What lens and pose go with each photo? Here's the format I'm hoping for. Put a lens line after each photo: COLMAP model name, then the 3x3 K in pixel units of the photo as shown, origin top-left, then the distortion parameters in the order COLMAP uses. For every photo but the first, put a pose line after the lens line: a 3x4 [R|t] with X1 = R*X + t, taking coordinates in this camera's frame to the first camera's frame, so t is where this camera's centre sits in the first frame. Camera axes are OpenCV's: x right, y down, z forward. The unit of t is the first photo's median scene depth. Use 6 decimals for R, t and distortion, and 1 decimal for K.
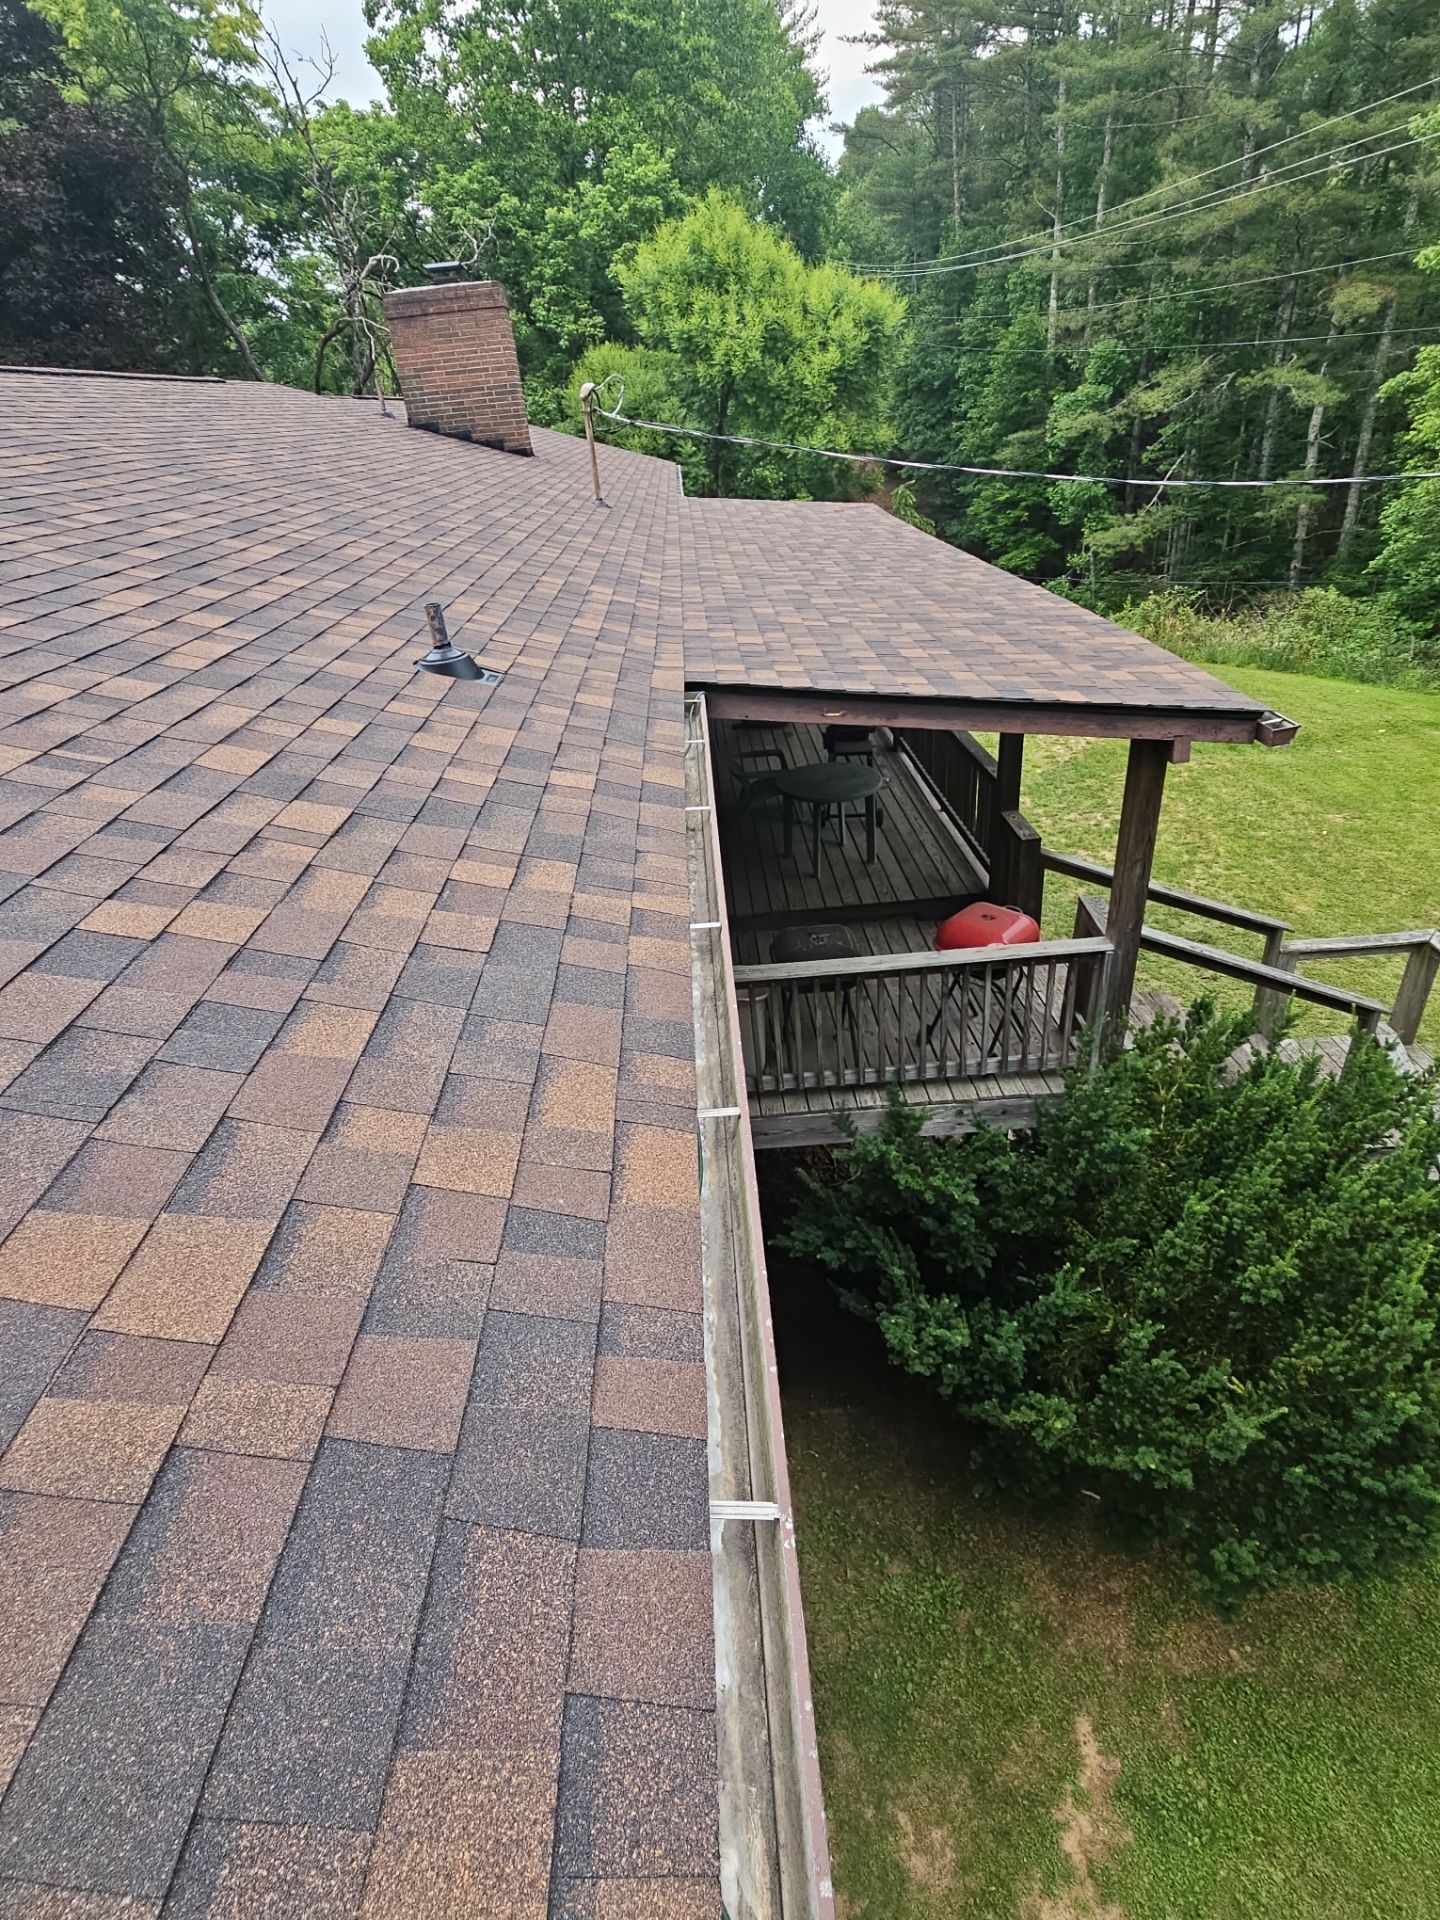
lens RADIAL K [[967.0, 0, 716.7], [0, 967.0, 967.9], [0, 0, 1]] dist [-0.000423, -0.000748]
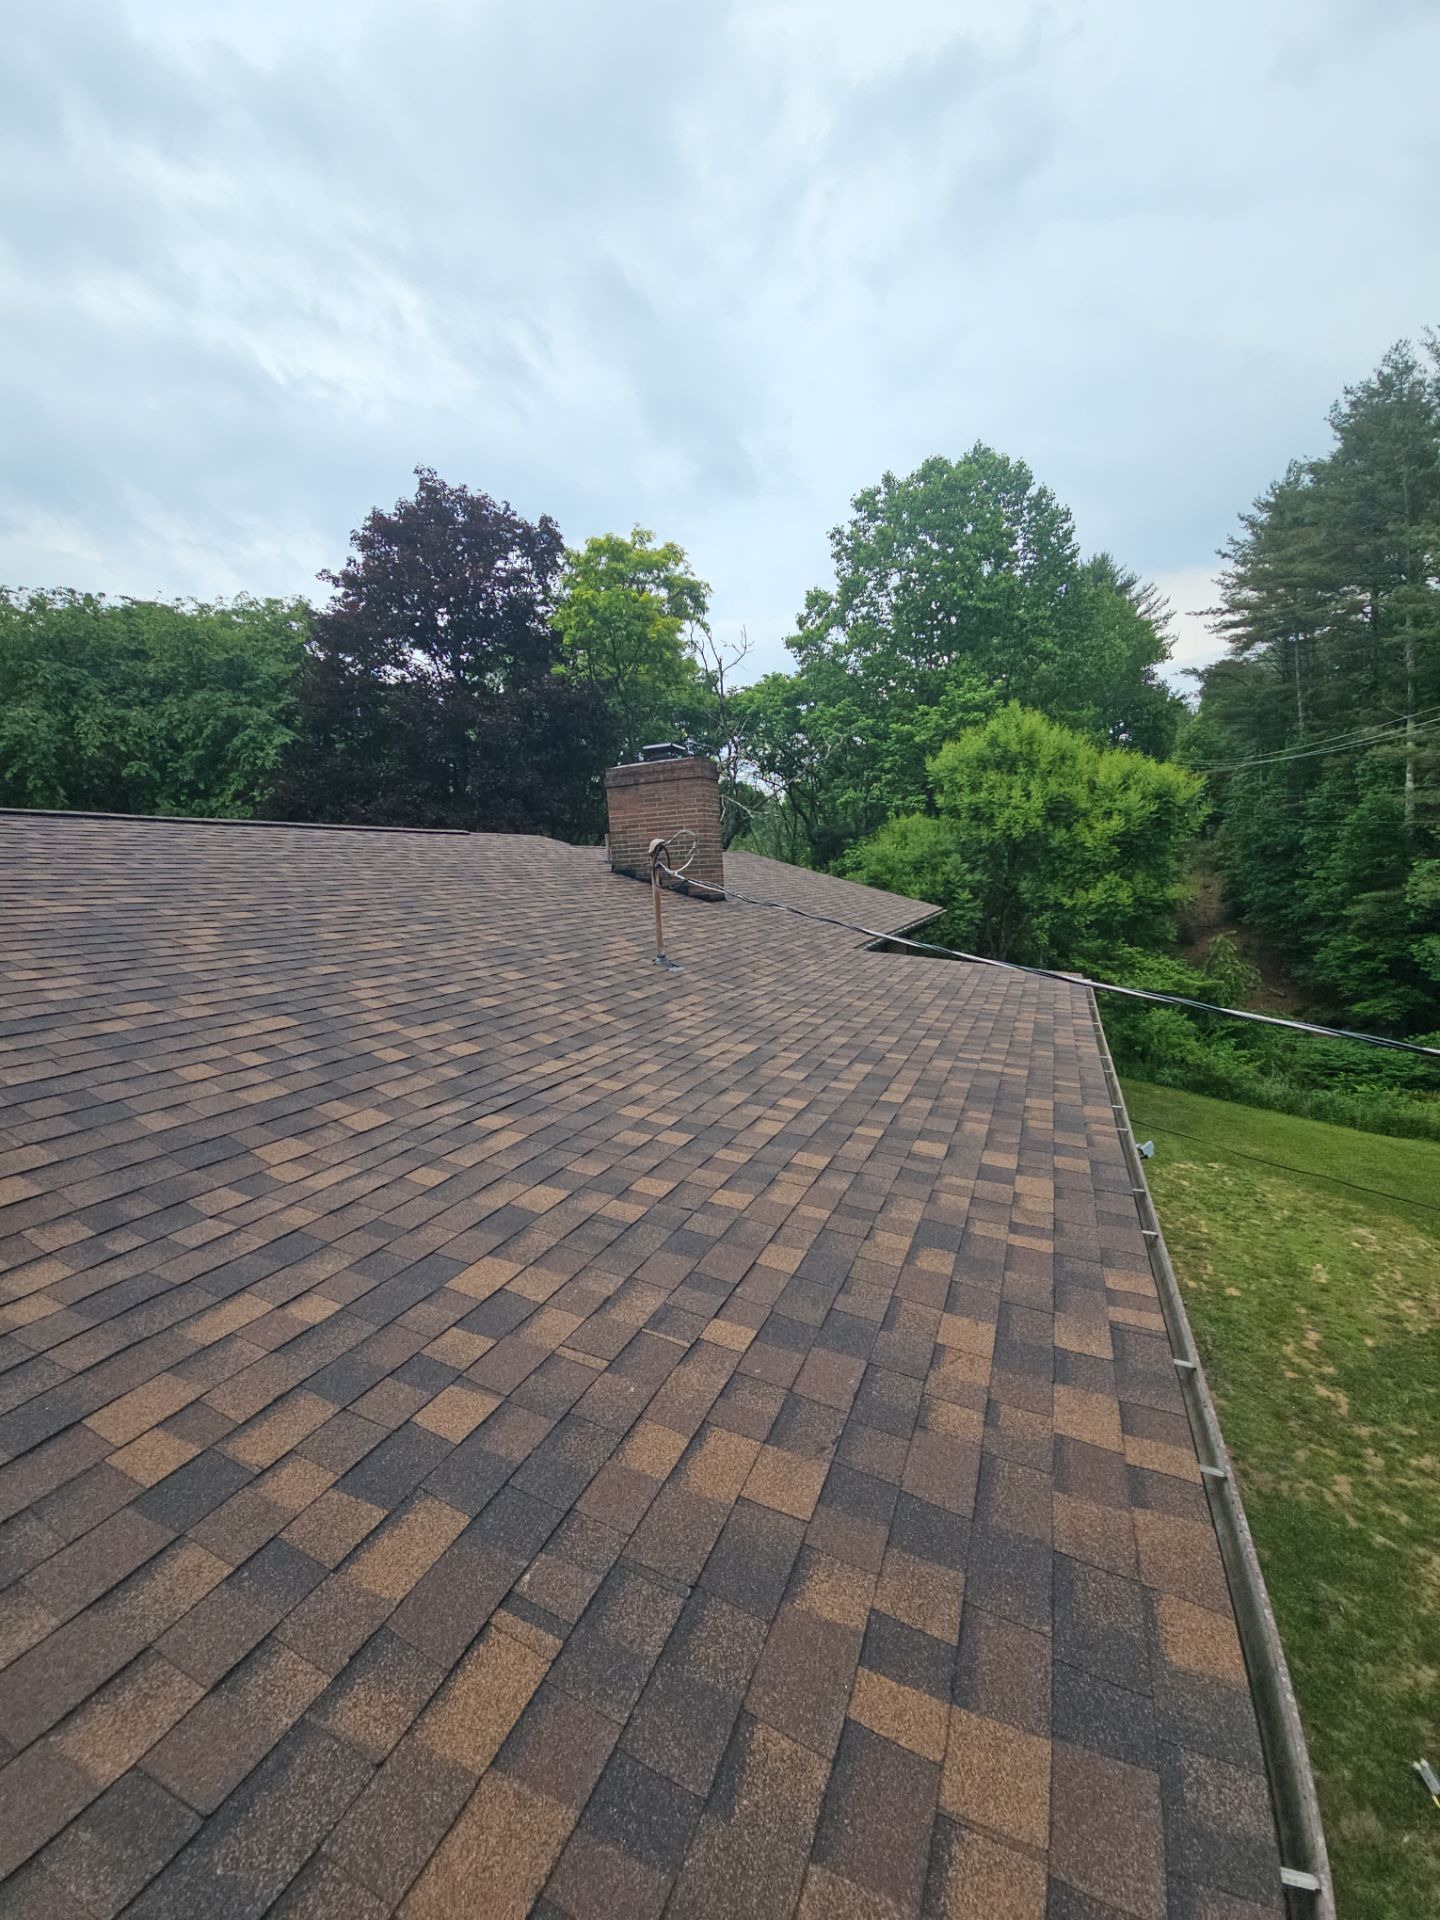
lens RADIAL K [[781.2, 0, 717.6], [0, 781.2, 963.3], [0, 0, 1]] dist [0.010605, -0.008631]
pose [[0.903615, 0.082527, -0.420321, 0.079845], [-0.236085, 0.914723, -0.327942, -0.099109], [0.357413, 0.395565, 0.846040, 0.163196]]
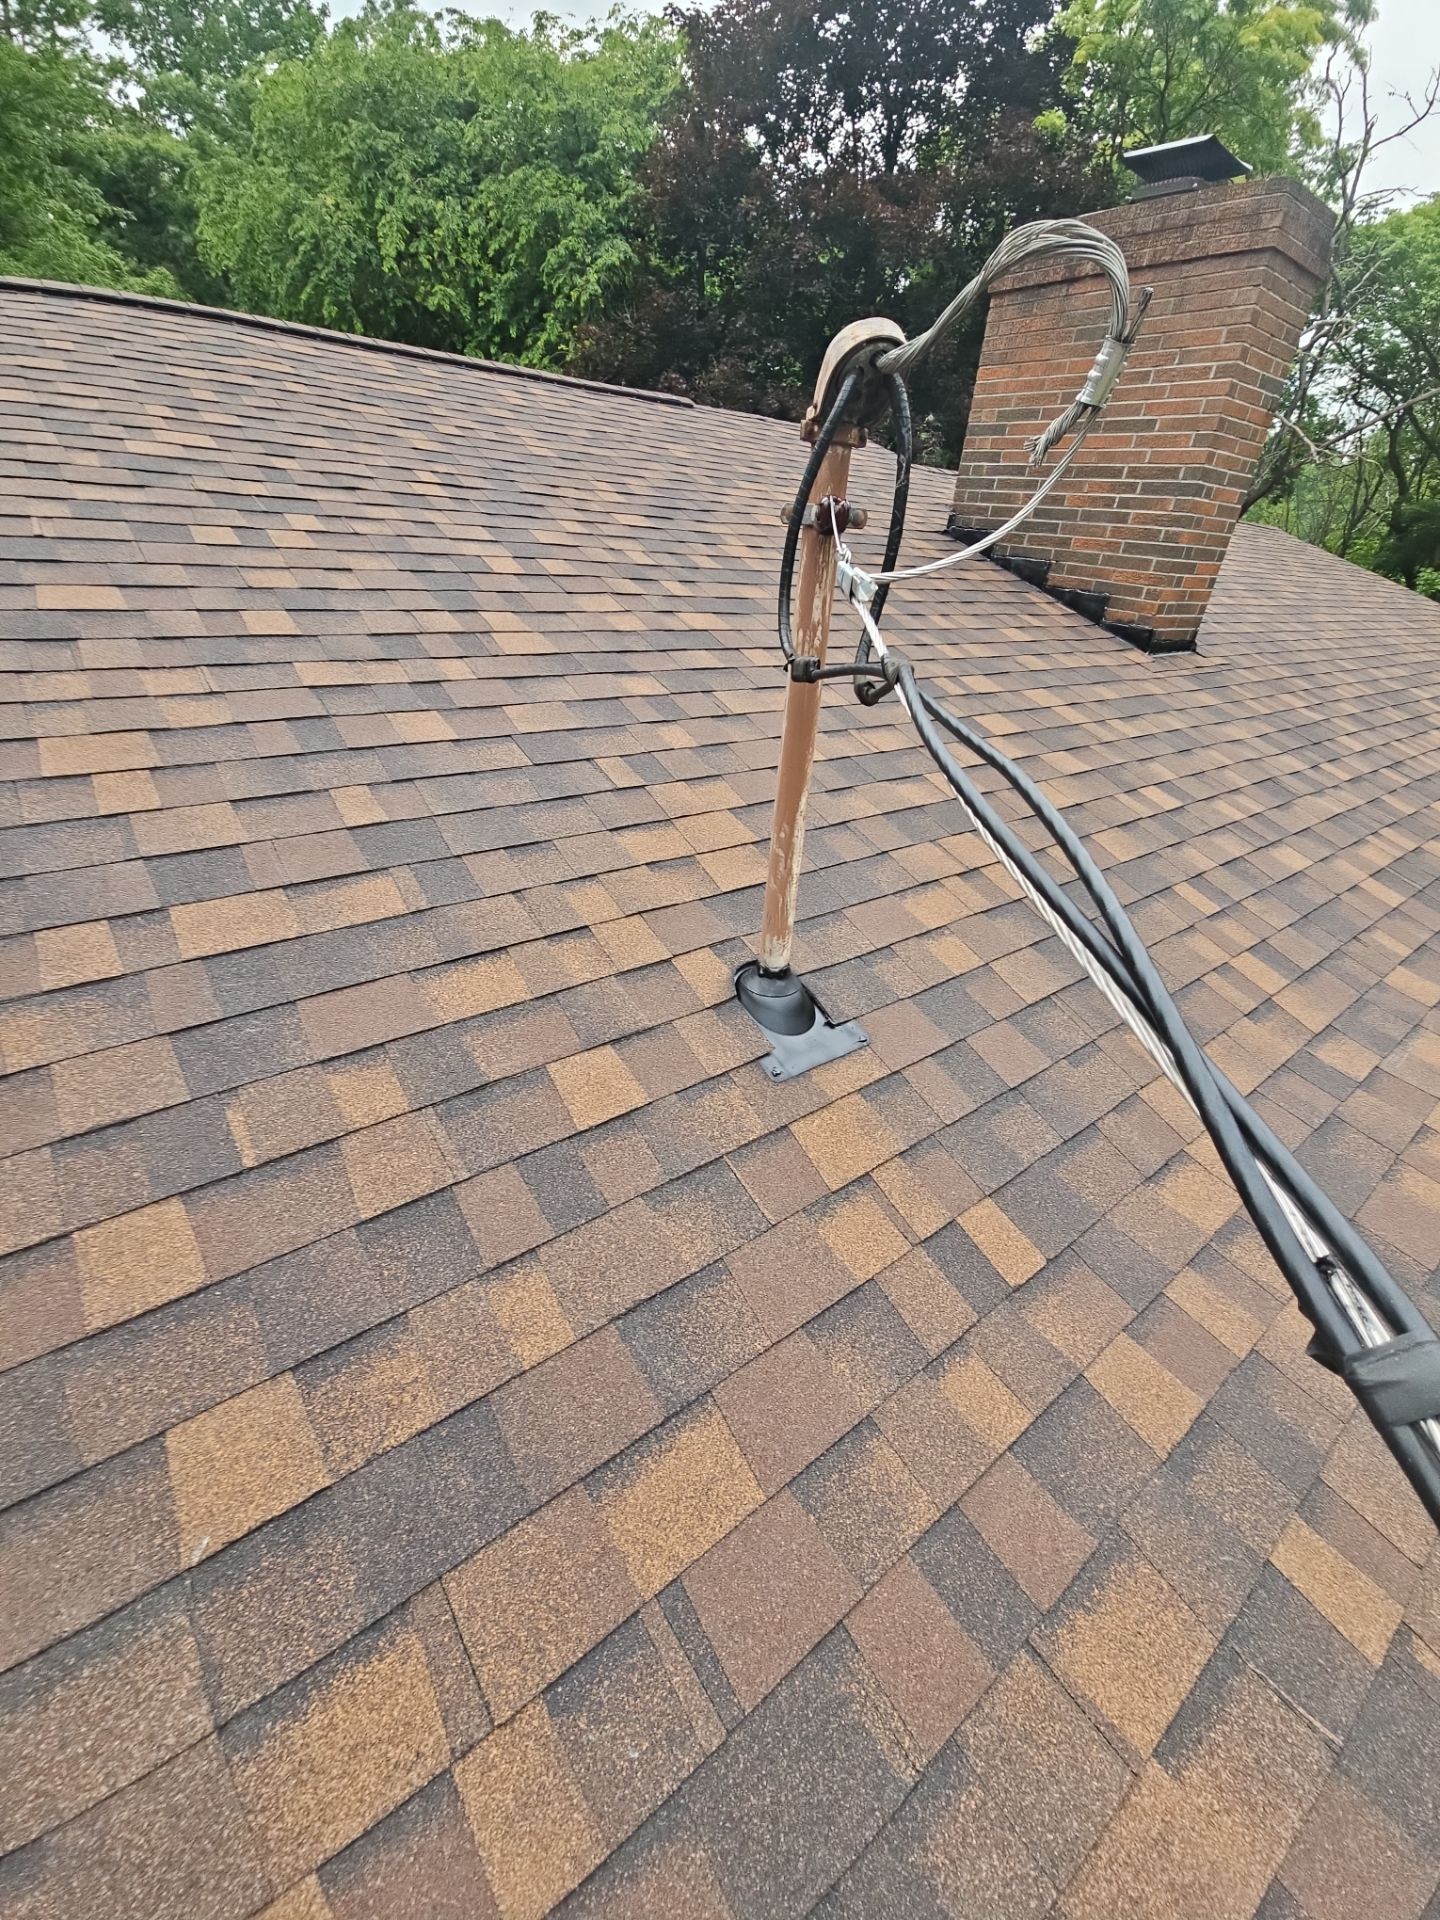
lens RADIAL K [[777.4, 0, 732.2], [0, 777.4, 972.4], [0, 0, 1]] dist [0.010799, -0.010155]
pose [[0.584996, 0.510233, -0.630430, -0.010686], [-0.513038, 0.834836, 0.199604, -0.191686], [0.628150, 0.206667, 0.750144, 0.328615]]
